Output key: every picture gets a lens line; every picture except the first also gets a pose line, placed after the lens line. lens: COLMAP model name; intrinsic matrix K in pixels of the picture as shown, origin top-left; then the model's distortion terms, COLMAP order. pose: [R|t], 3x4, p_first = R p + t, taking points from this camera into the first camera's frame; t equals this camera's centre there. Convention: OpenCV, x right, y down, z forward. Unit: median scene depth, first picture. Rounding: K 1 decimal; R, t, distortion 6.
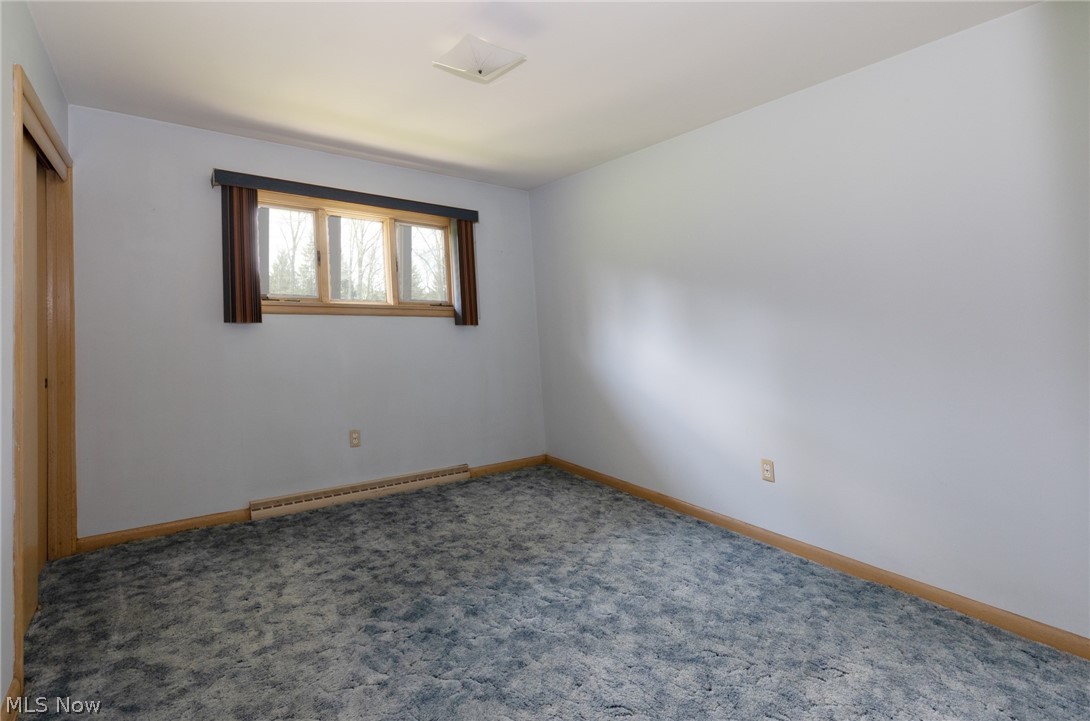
lens RADIAL K [[497.8, 0, 554.6], [0, 497.8, 265.4], [0, 0, 1]] dist [0.008635, -0.001334]
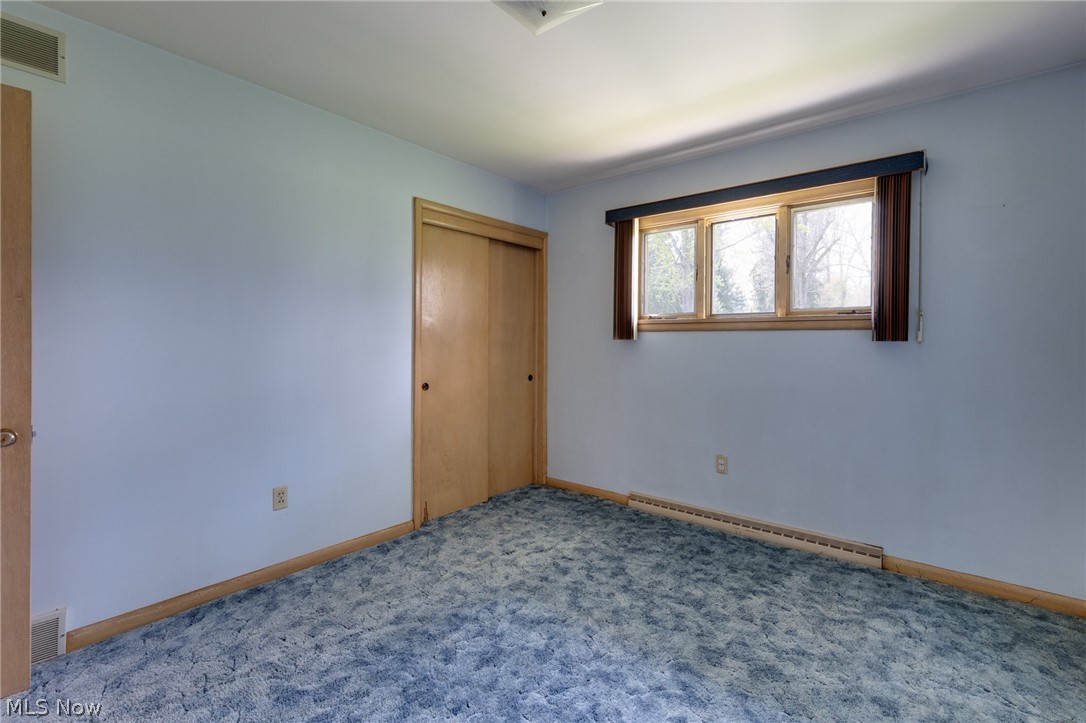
lens RADIAL K [[496.0, 0, 543.8], [0, 496.0, 357.6], [0, 0, 1]] dist [0.008635, -0.001334]
pose [[0.238744, 0.025292, -0.970753, 0.479896], [0.116469, 0.991699, 0.054482, 0.076613], [0.964073, -0.126070, 0.233817, 0.590074]]
